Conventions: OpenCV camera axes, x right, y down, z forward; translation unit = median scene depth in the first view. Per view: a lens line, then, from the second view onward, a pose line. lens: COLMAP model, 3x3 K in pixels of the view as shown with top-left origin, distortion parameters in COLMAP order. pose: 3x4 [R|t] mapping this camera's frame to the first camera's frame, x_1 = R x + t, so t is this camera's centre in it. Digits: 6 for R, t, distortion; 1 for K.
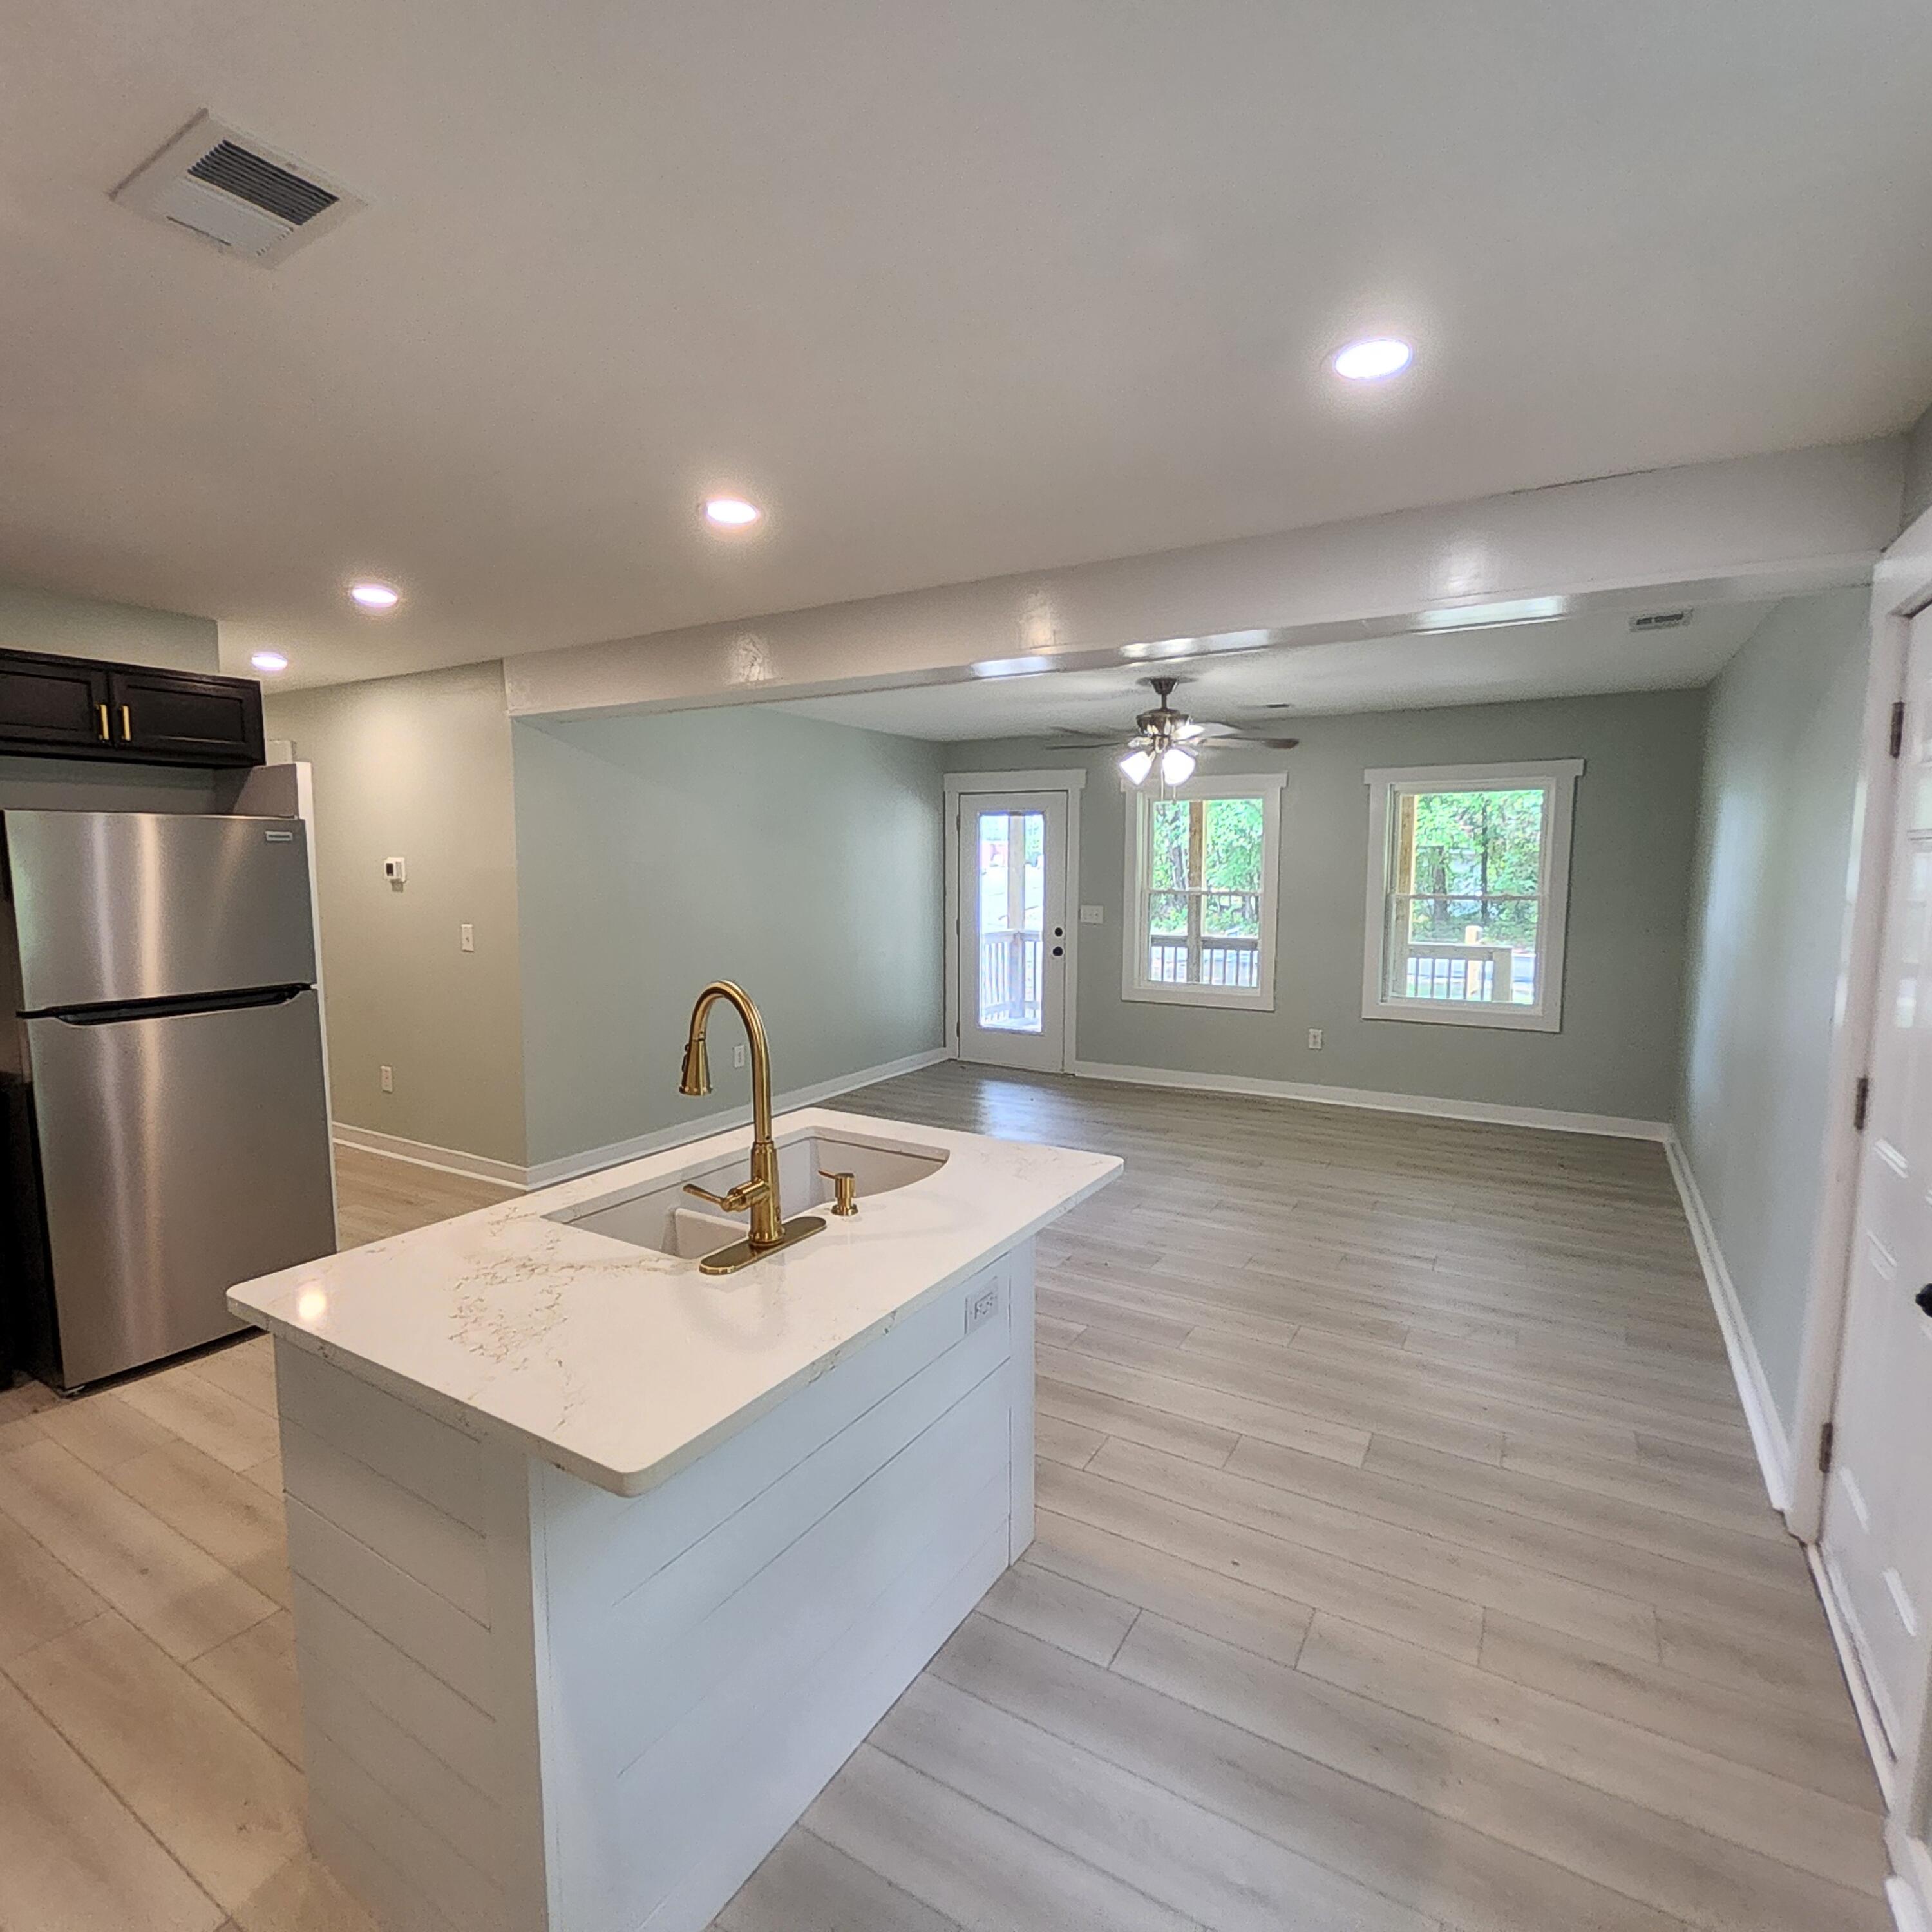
lens RADIAL K [[1028.5, 0, 954.2], [0, 1028.5, 959.1], [0, 0, 1]] dist [-0.001072, -0.000811]
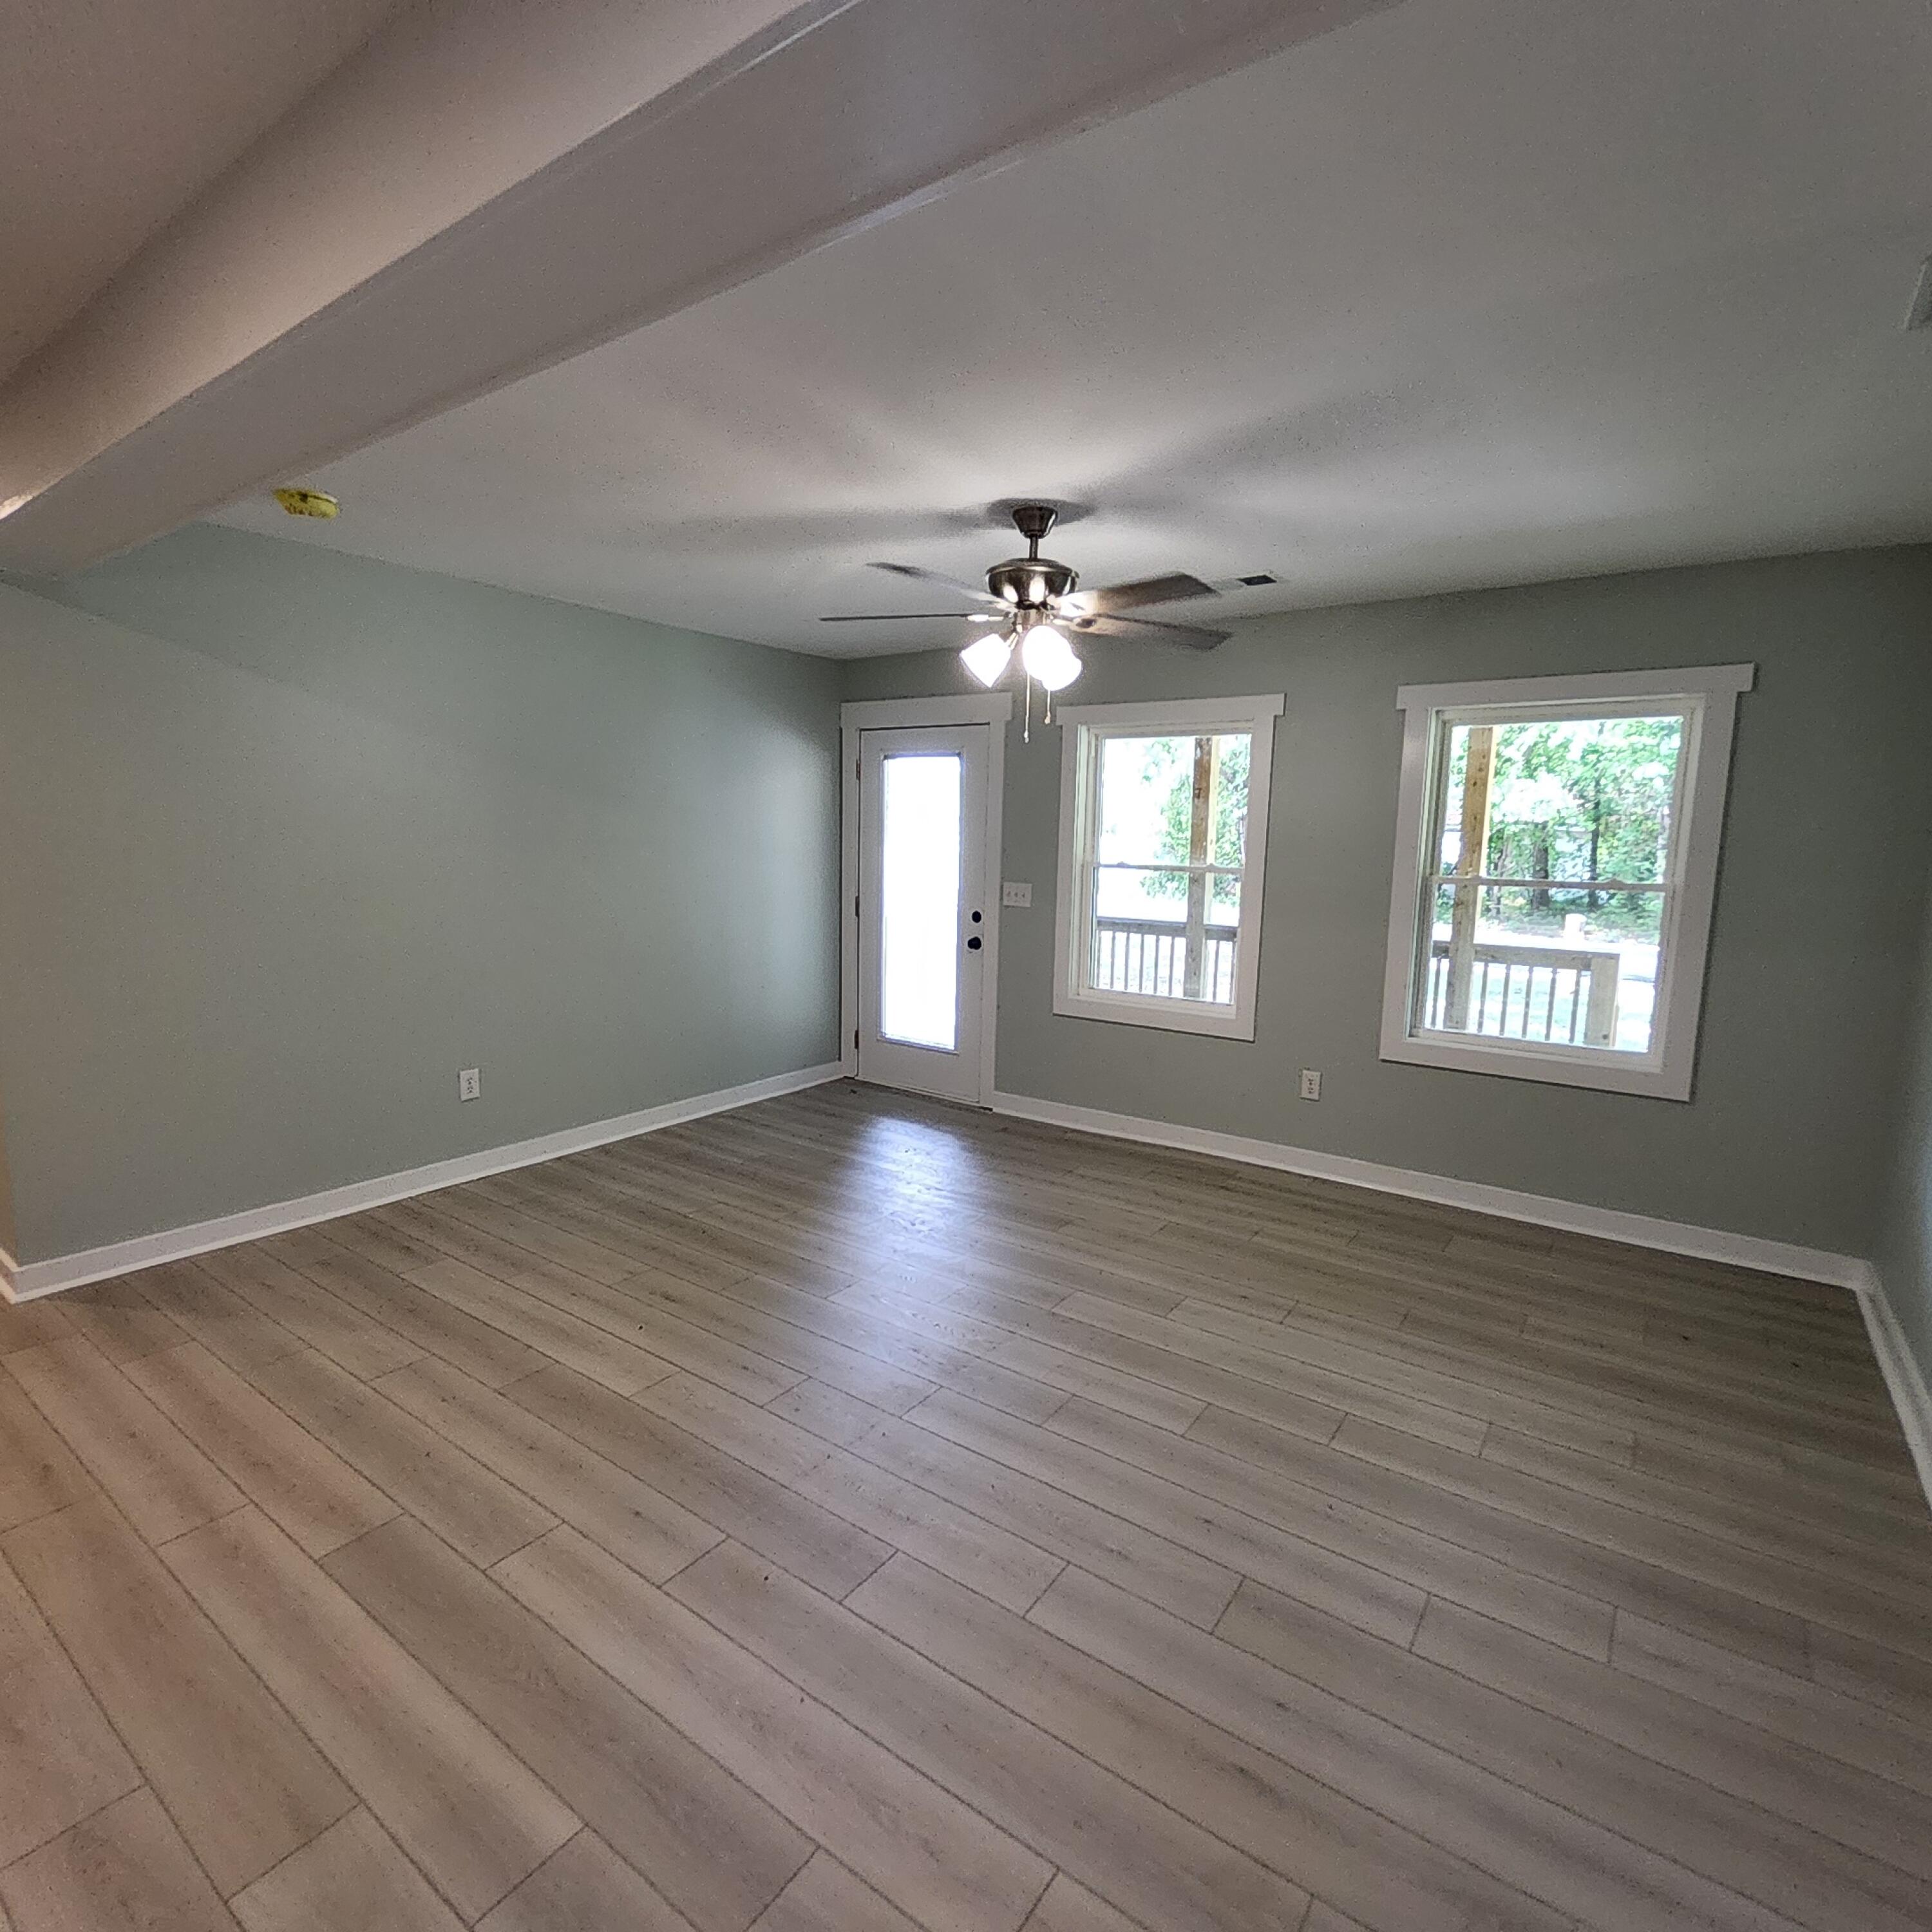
lens RADIAL K [[1017.6, 0, 966.0], [0, 1017.6, 966.0], [0, 0, 1]] dist [0.026806, -0.026004]
pose [[0.996988, 0.029528, -0.071719, 0.147966], [-0.026827, 0.998905, 0.038332, -0.018952], [0.072772, -0.036293, 0.996688, 0.269836]]
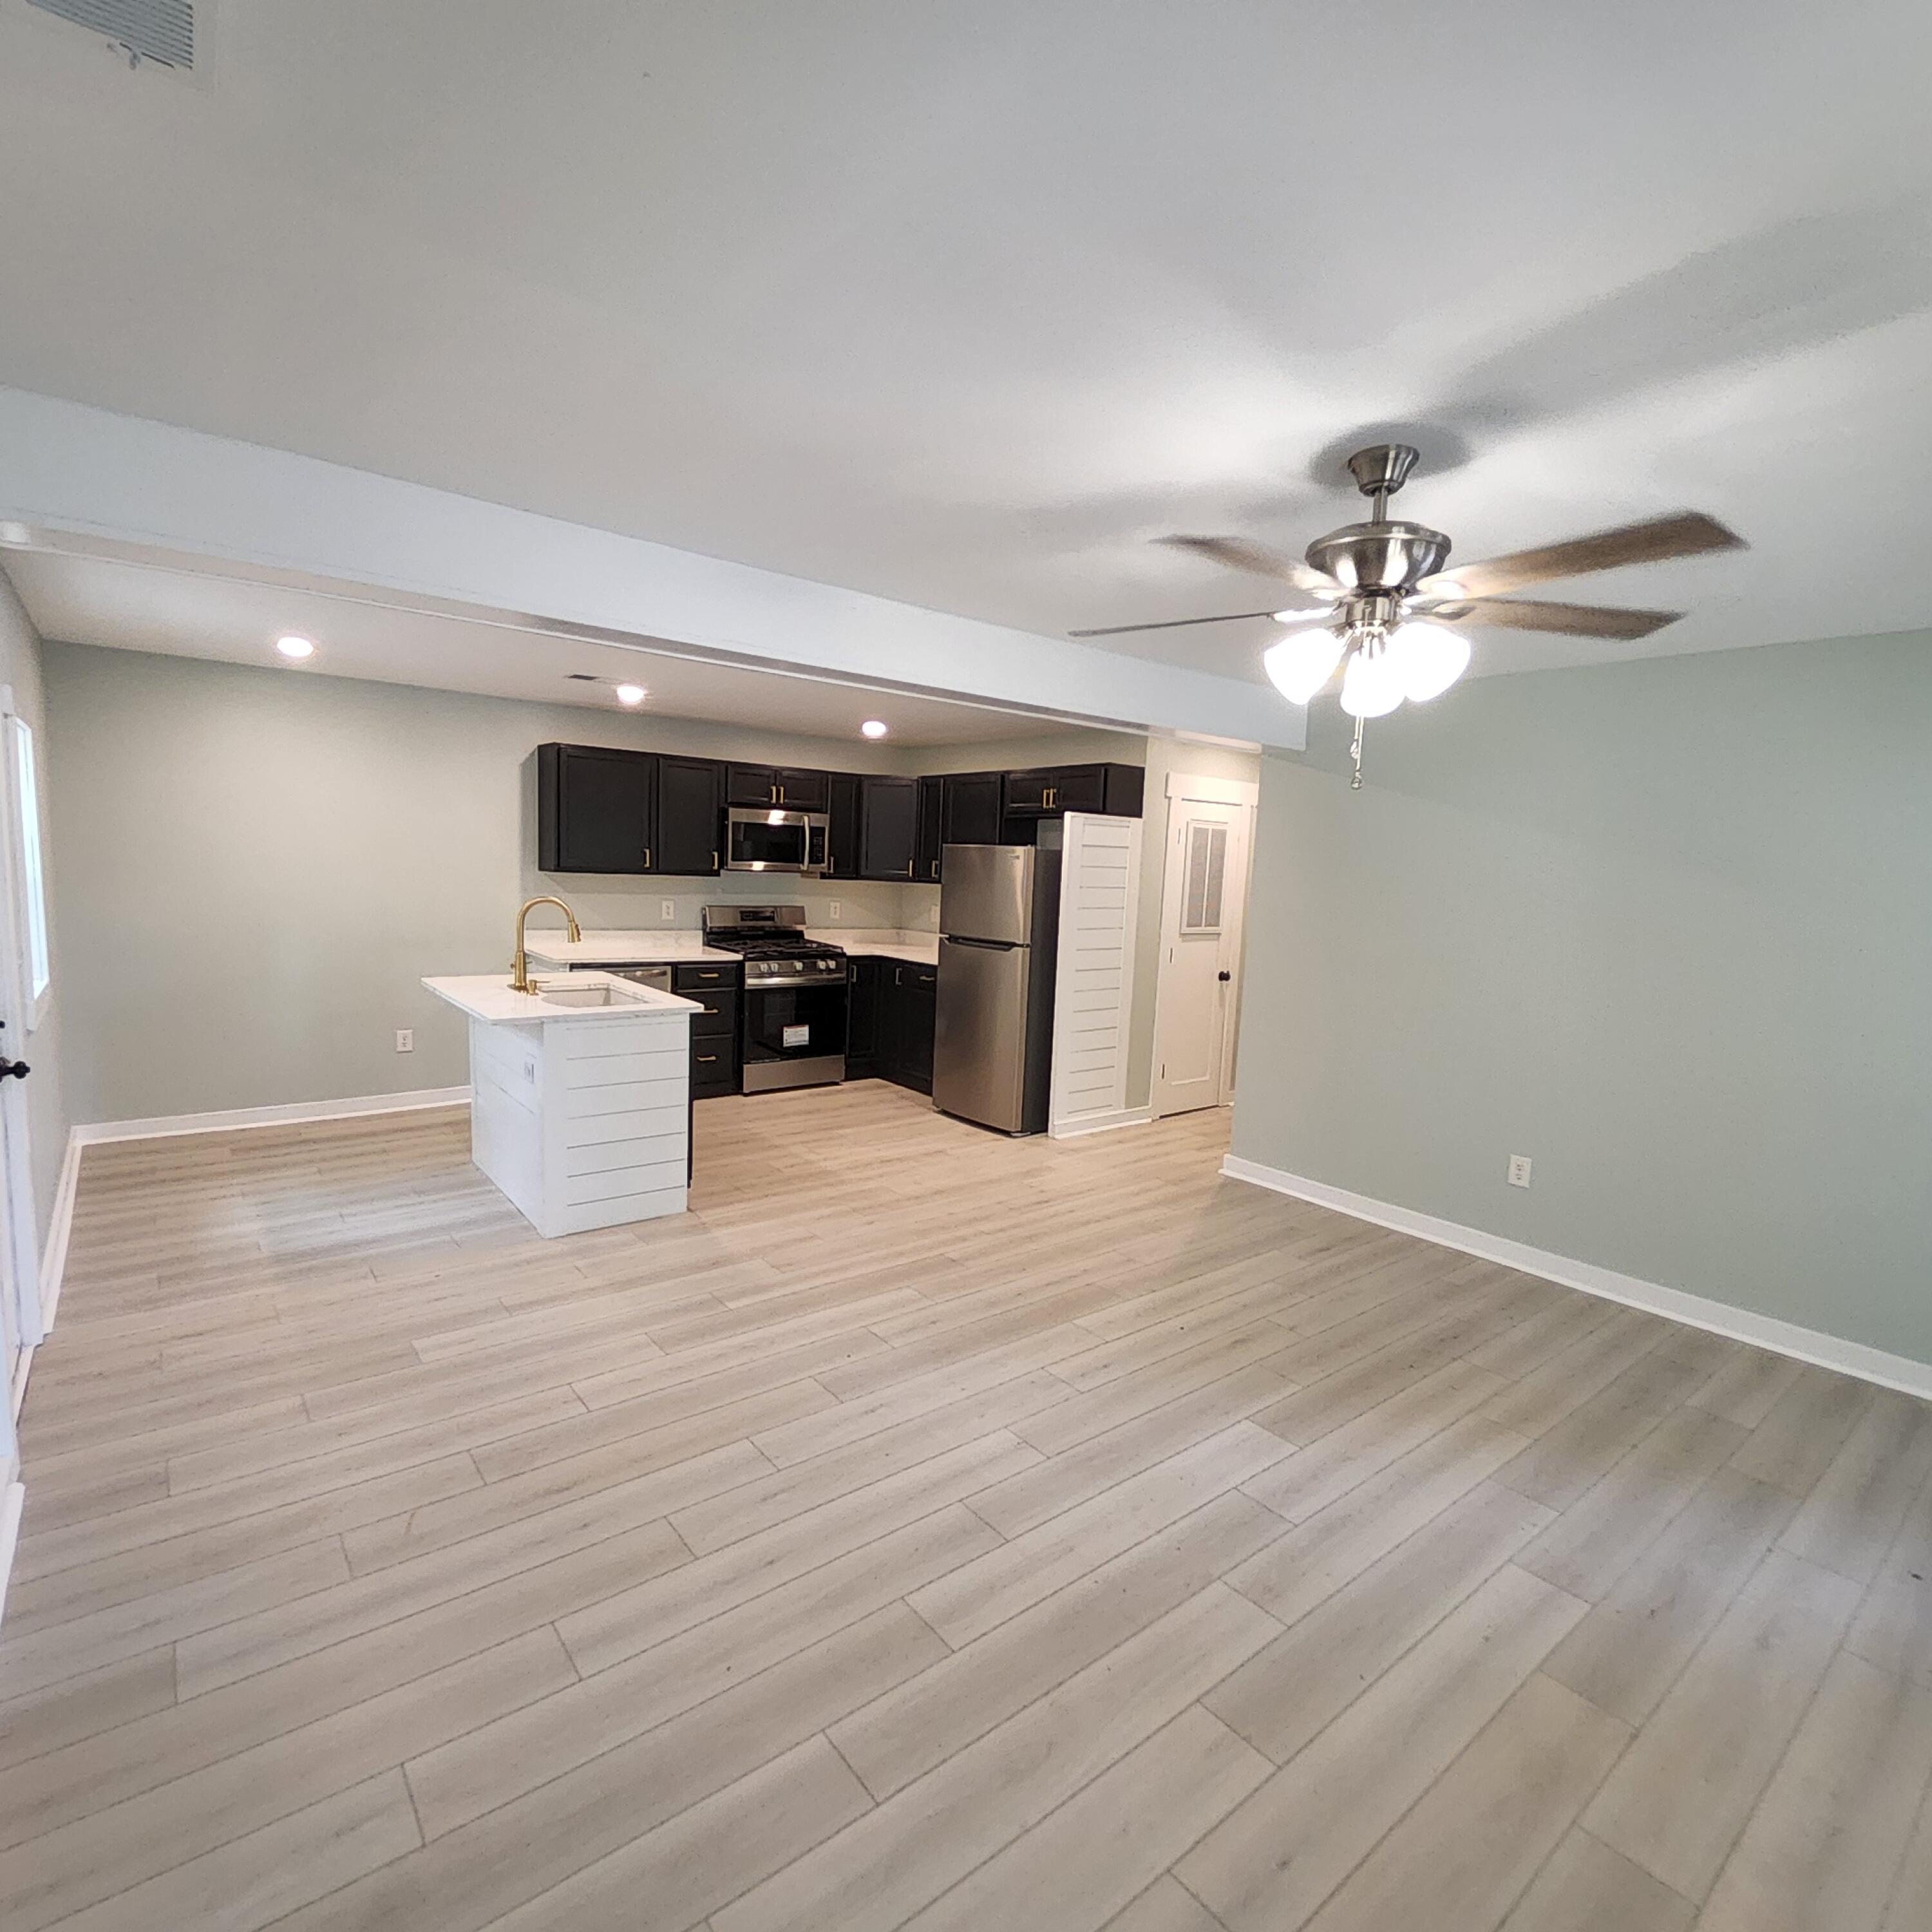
lens RADIAL K [[995.3, 0, 966.0], [0, 995.3, 966.0], [0, 0, 1]] dist [-0.002480, 0.001270]
pose [[-0.338482, 0.083706, -0.937242, 0.449375], [-0.129275, 0.982454, 0.134432, -0.071017], [0.932050, 0.166665, -0.321722, 0.692227]]
